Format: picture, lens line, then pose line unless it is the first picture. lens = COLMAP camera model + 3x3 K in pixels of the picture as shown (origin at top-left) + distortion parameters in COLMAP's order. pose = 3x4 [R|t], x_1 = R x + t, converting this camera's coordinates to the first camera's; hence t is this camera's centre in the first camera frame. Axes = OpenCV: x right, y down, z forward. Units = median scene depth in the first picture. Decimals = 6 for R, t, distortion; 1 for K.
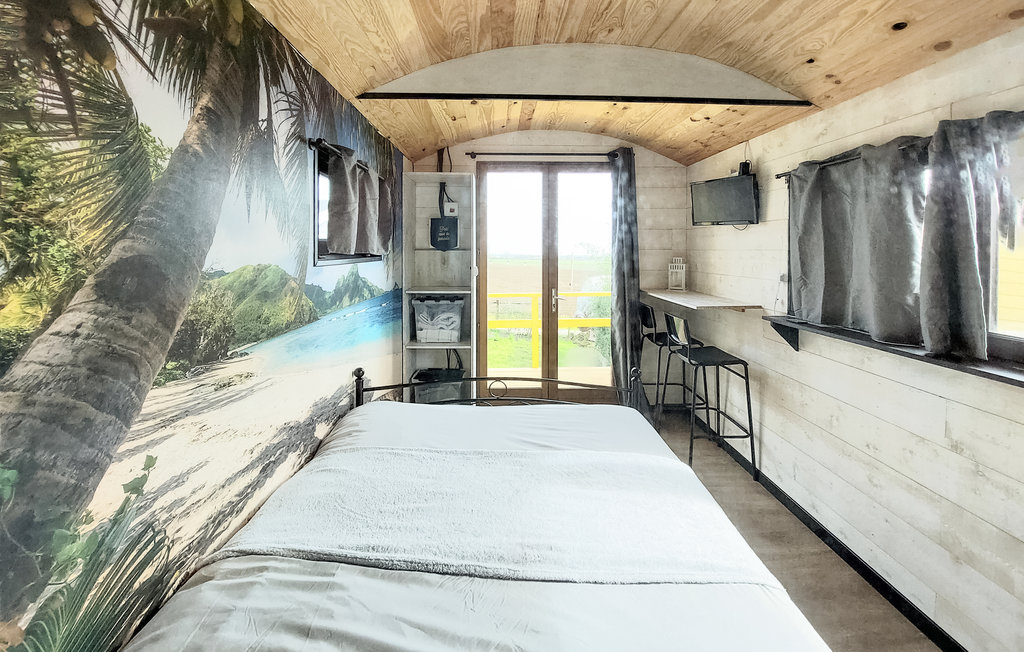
lens RADIAL K [[416.3, 0, 512.4], [0, 416.3, 343.3], [0, 0, 1]] dist [-0.013777, 0.000135]
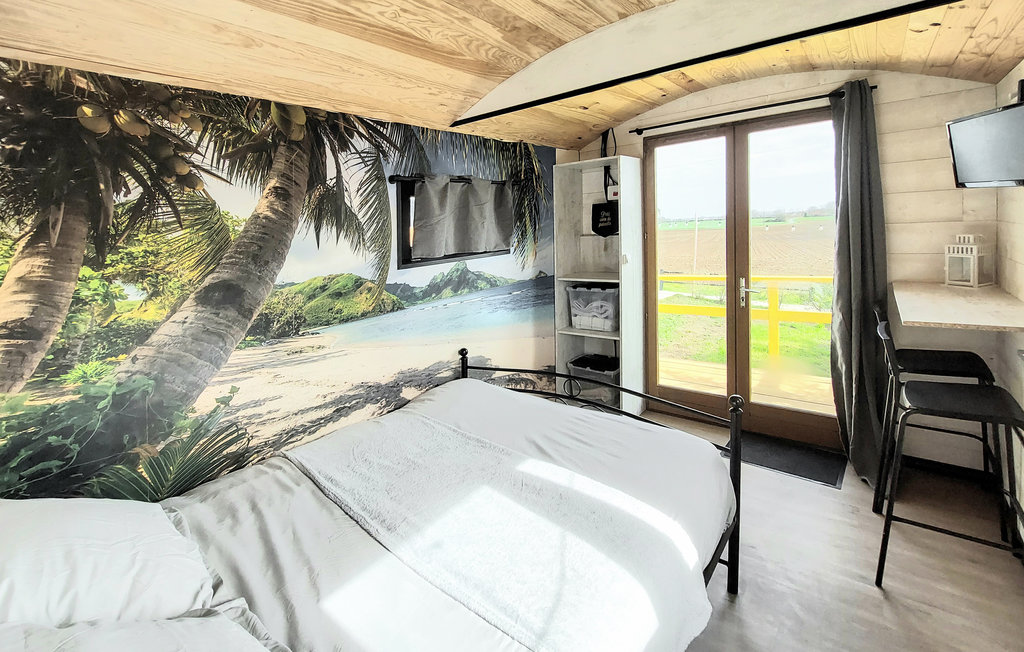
lens RADIAL K [[446.0, 0, 512.0], [0, 446.0, 326.0], [0, 0, 1]] dist [-0.001224, -0.000280]
pose [[0.772849, 0.100866, -0.626523, 1.113468], [-0.084284, 0.994856, 0.056197, -0.181838], [0.628968, 0.009374, 0.777374, 0.190305]]
